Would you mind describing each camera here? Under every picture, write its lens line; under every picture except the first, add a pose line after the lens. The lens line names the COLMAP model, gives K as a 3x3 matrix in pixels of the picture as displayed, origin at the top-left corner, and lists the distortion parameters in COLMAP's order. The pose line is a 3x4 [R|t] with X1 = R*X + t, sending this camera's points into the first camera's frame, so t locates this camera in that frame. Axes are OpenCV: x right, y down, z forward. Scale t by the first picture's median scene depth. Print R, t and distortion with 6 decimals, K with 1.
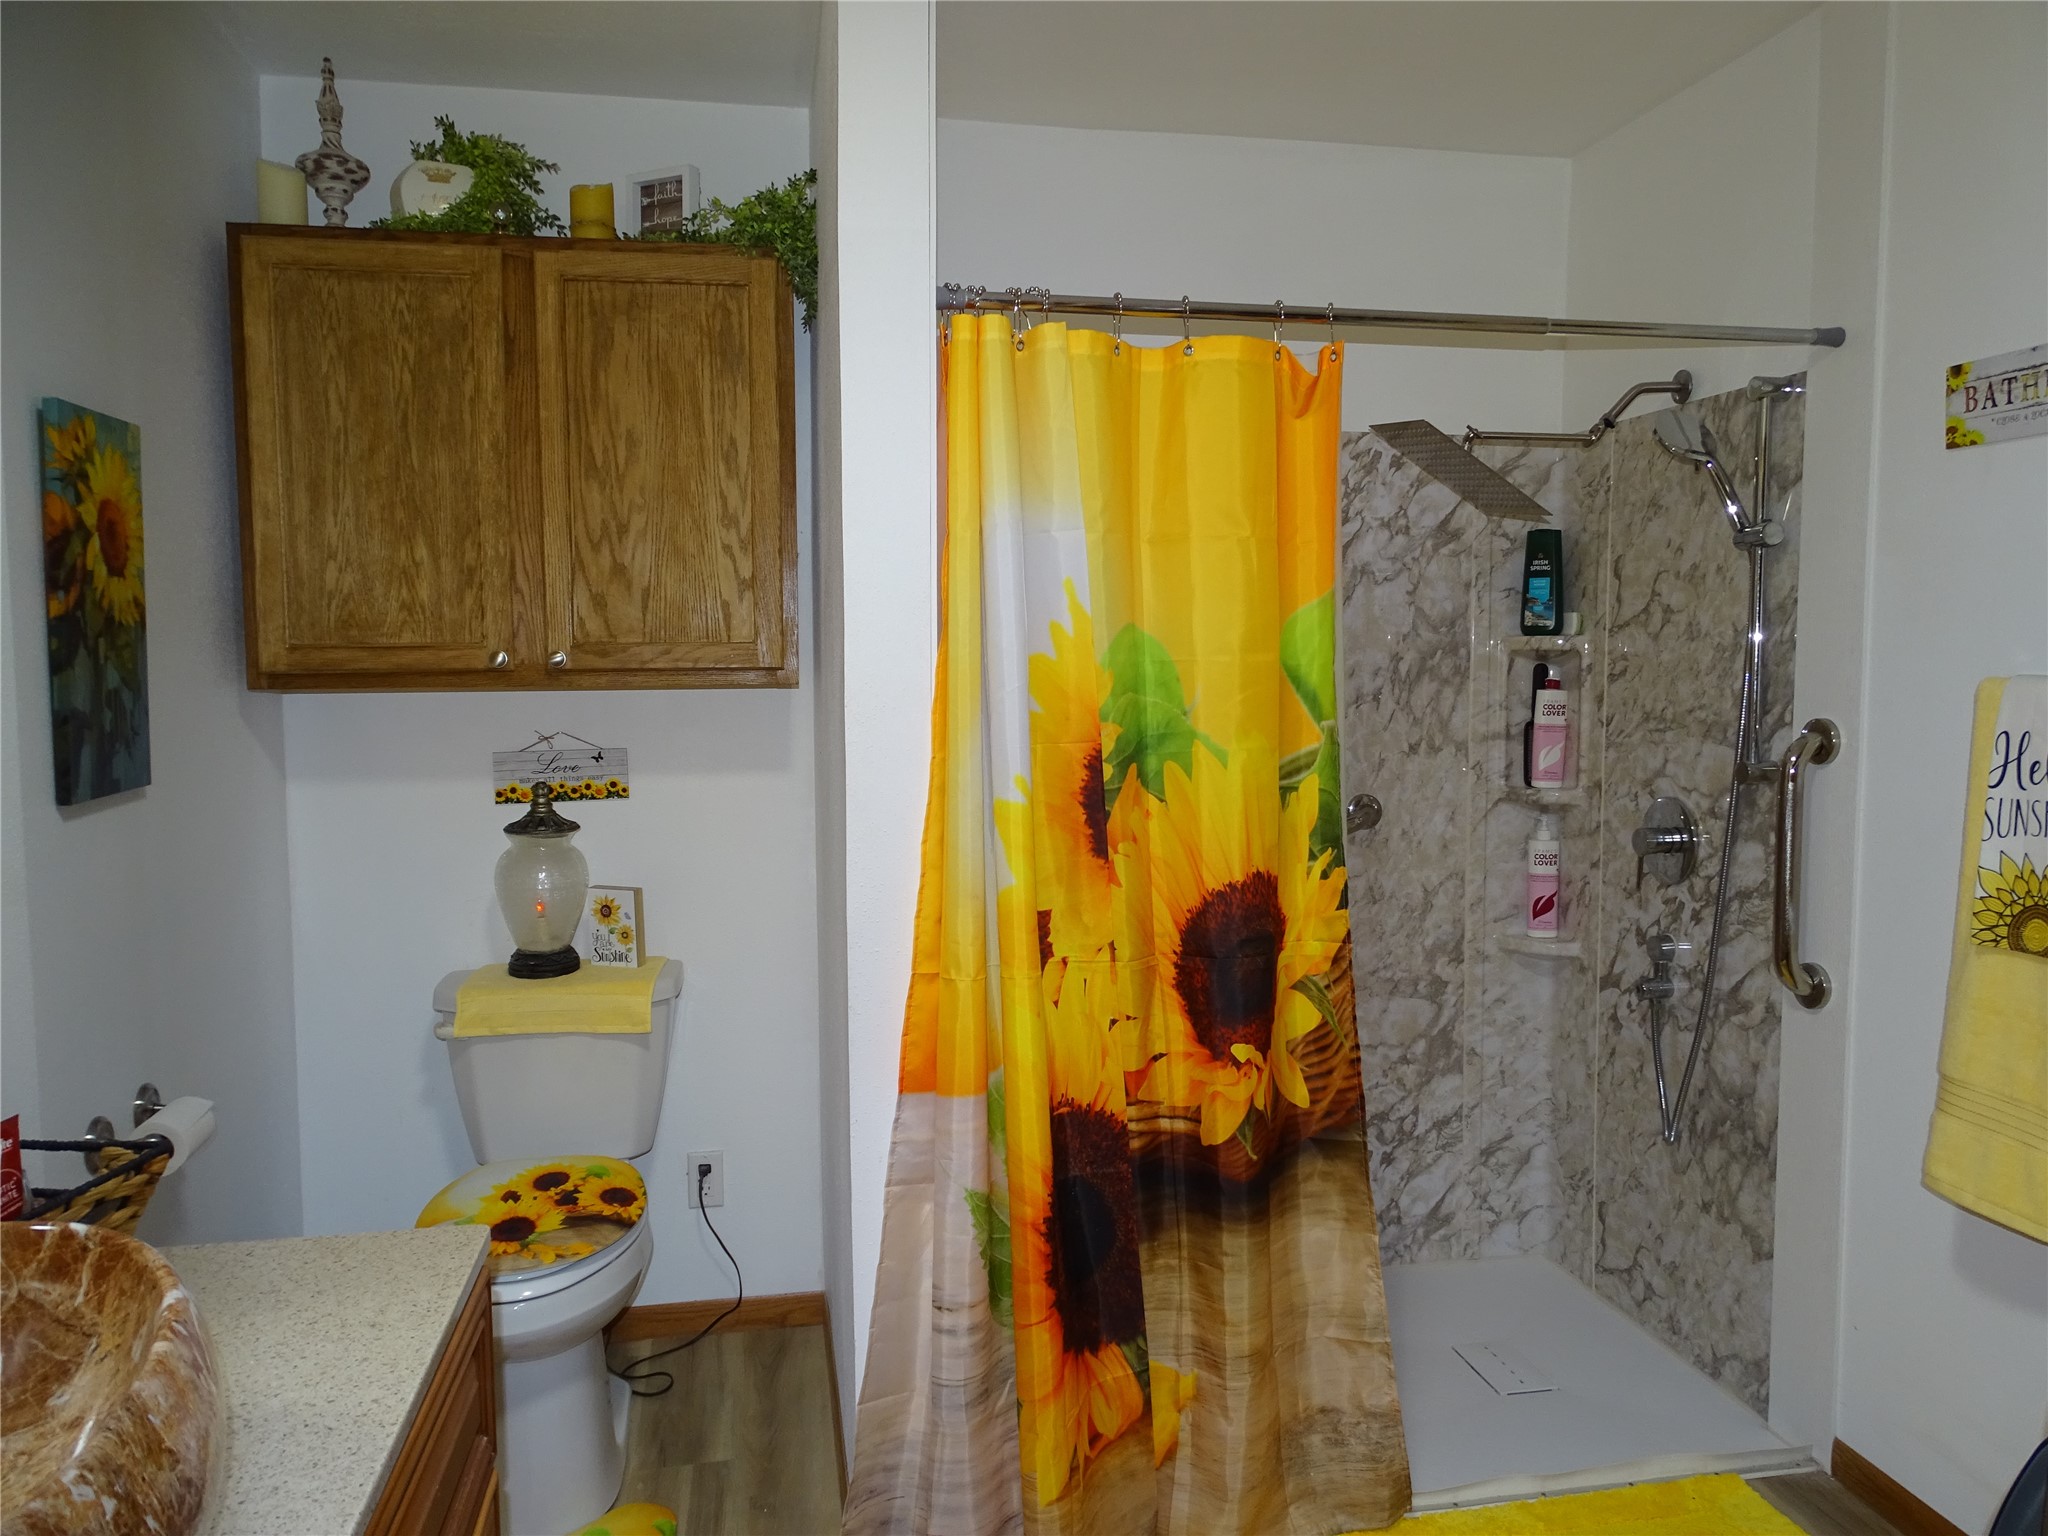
lens RADIAL K [[1442.7, 0, 1024.0], [0, 1442.7, 768.0], [0, 0, 1]] dist [0.002003, 0.004711]
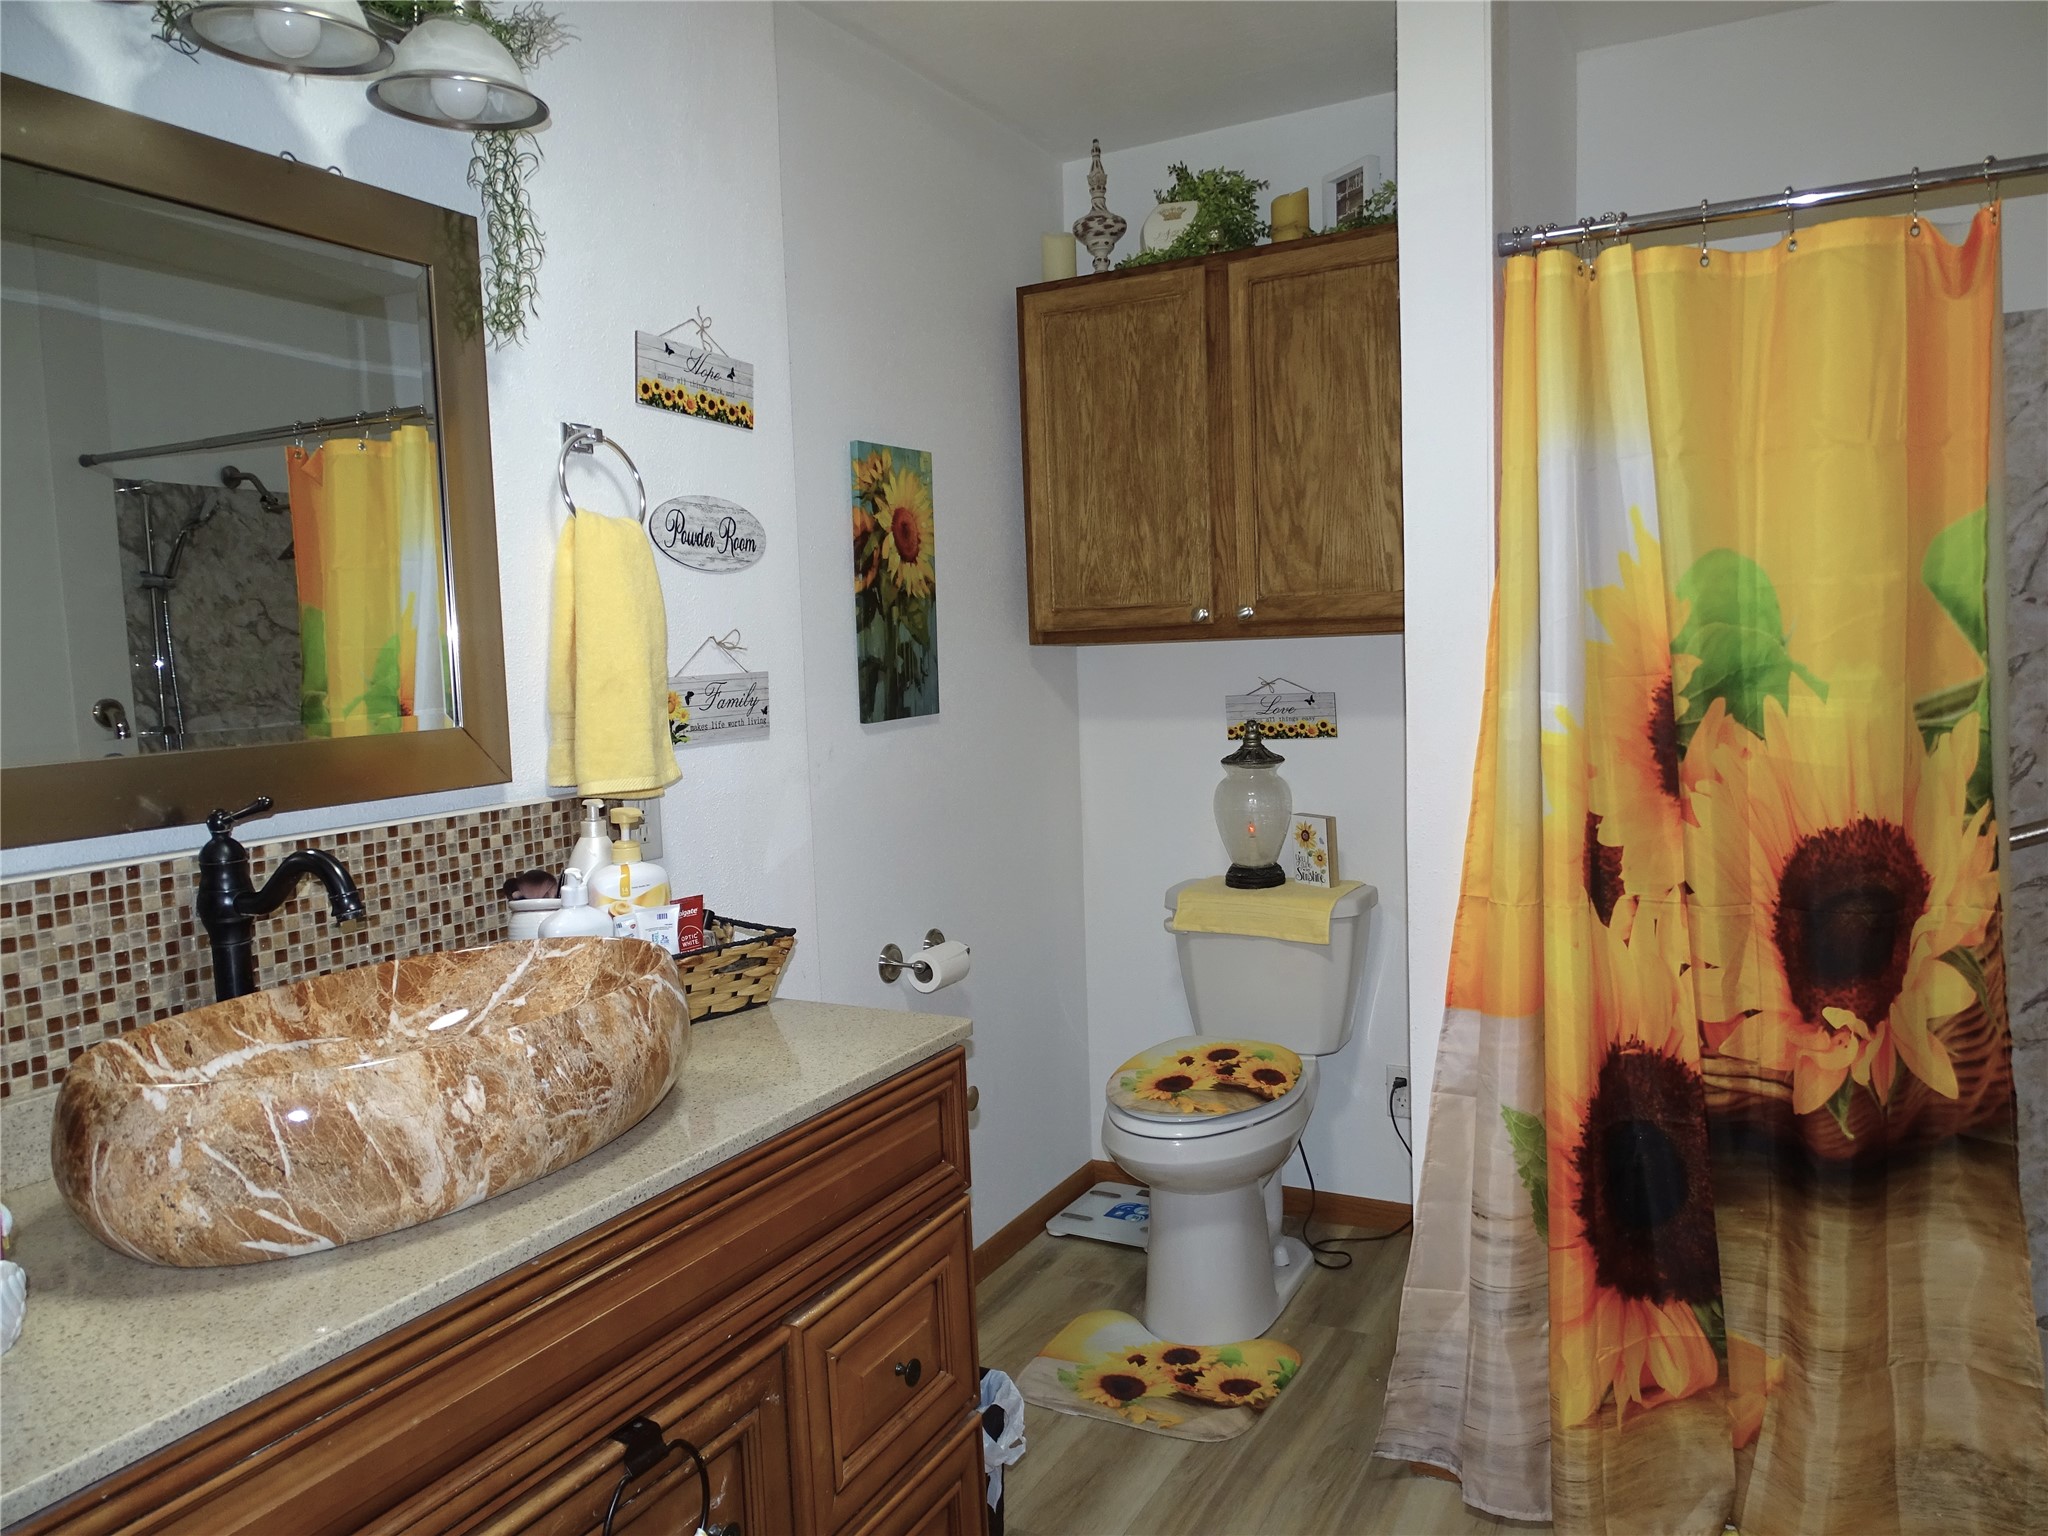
lens RADIAL K [[1421.8, 0, 1024.0], [0, 1421.8, 768.0], [0, 0, 1]] dist [-0.003236, 0.003024]
pose [[0.782306, 0.030619, -0.622141, 0.286302], [-0.016922, 0.999467, 0.027911, 0.023420], [0.622664, -0.011307, 0.782407, -0.010655]]
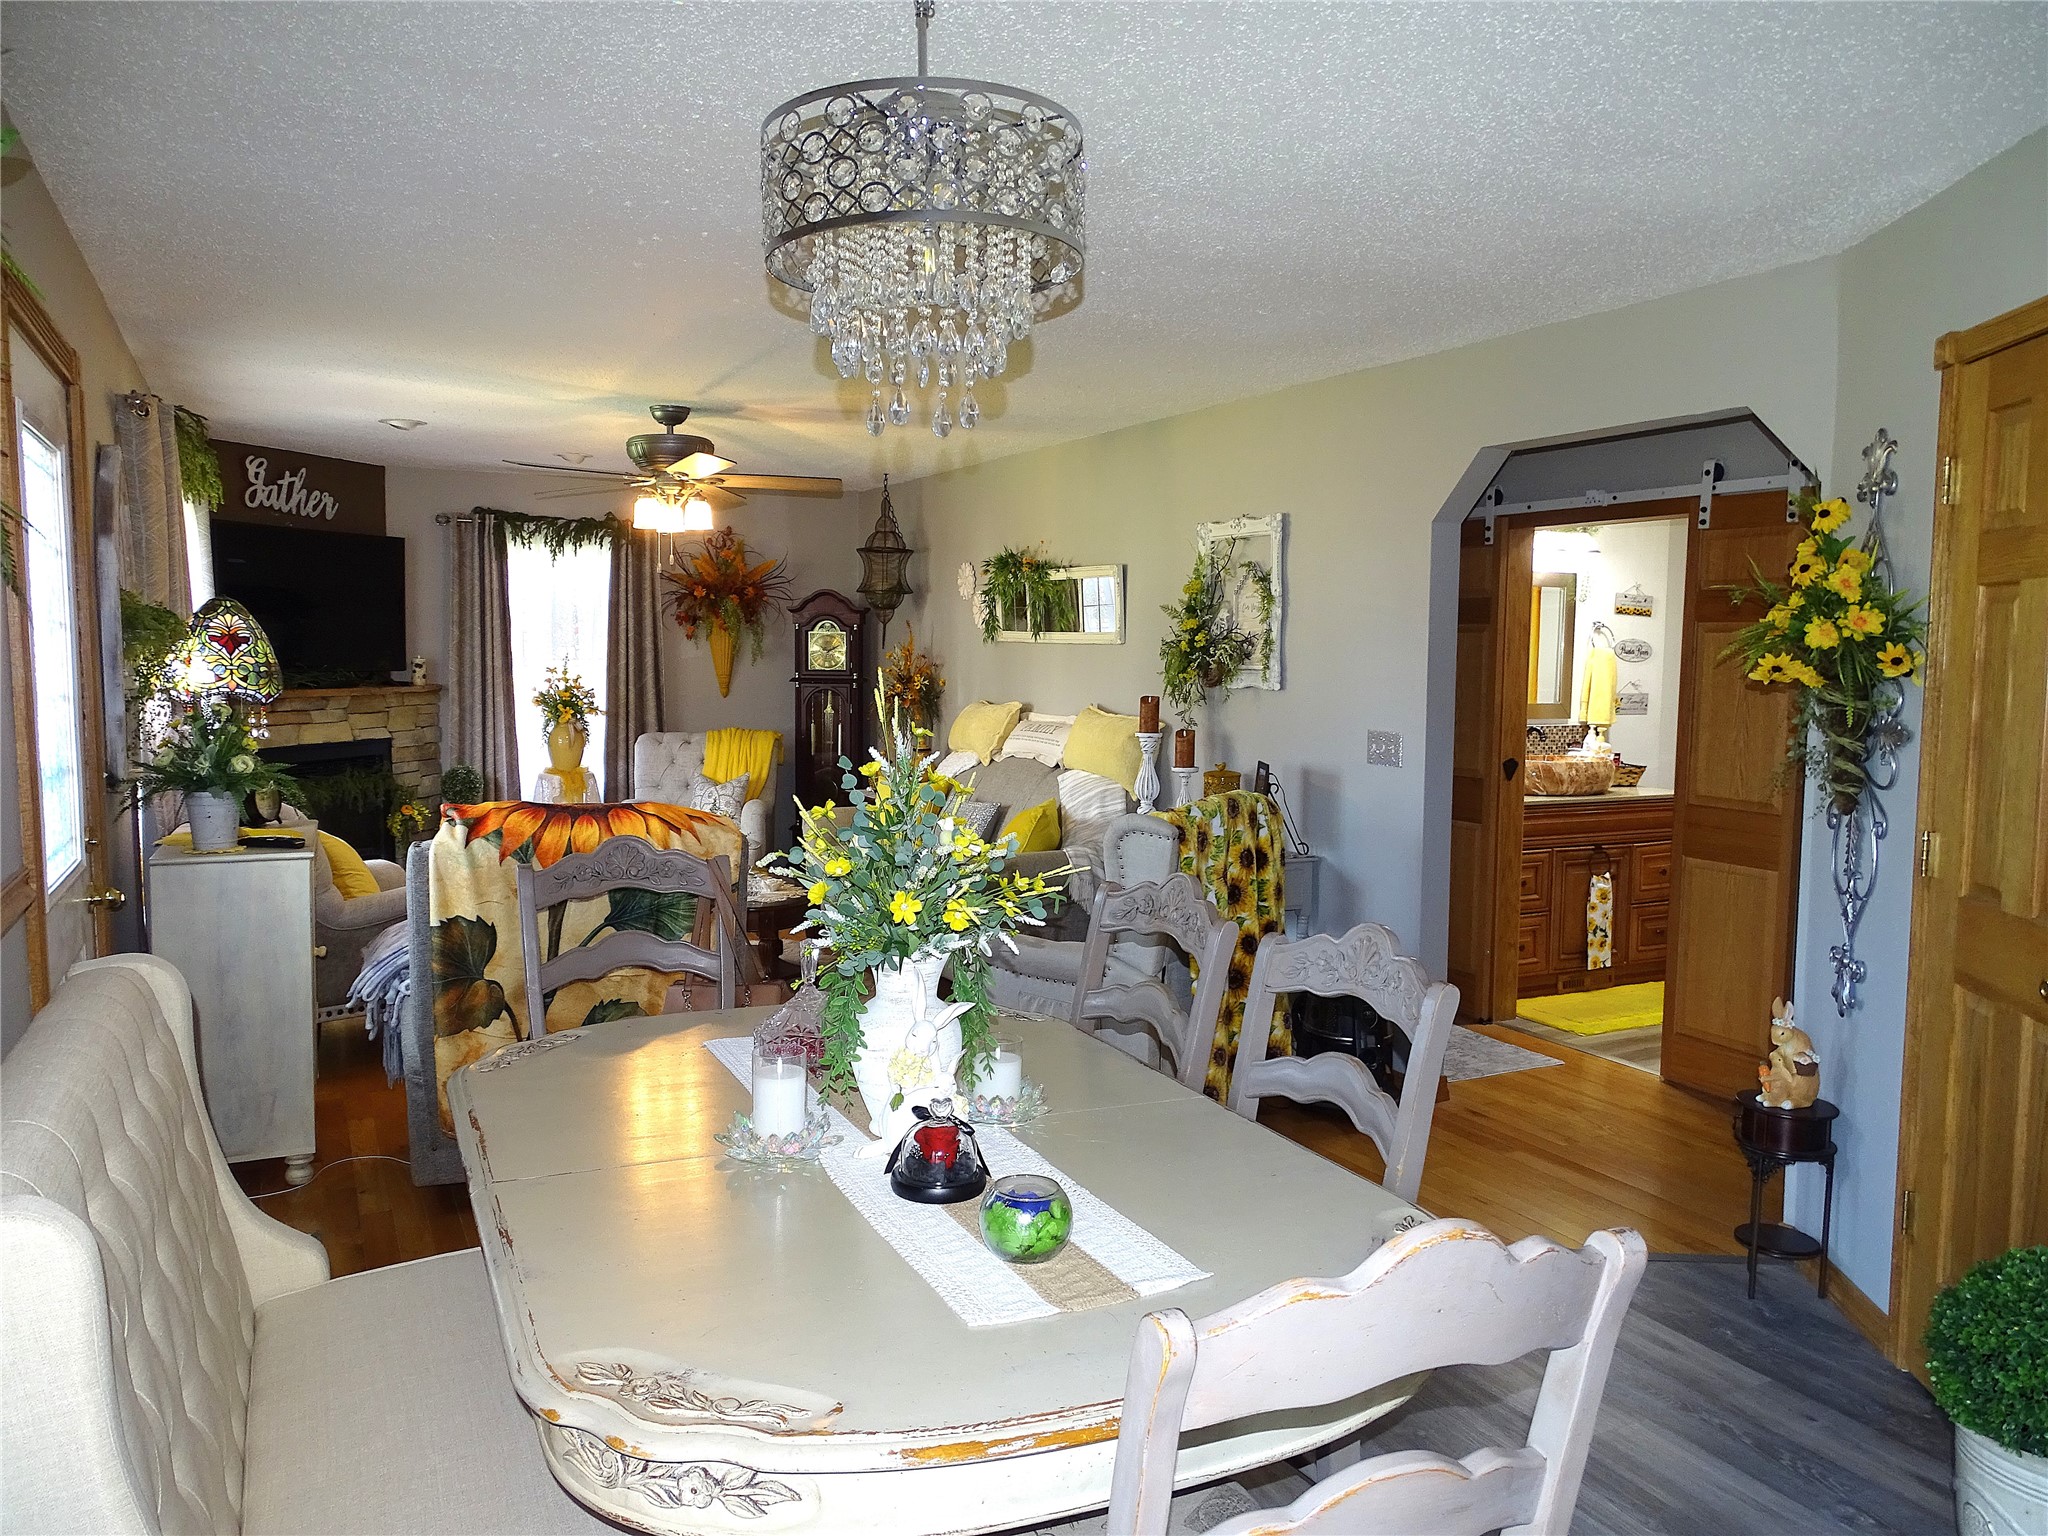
lens RADIAL K [[1421.8, 0, 1024.0], [0, 1421.8, 768.0], [0, 0, 1]] dist [-0.003236, 0.003024]
pose [[0.273957, 0.089884, -0.957533, 2.181903], [-0.084082, 0.994049, 0.069255, 0.052445], [0.958059, 0.061539, 0.279884, -1.544931]]
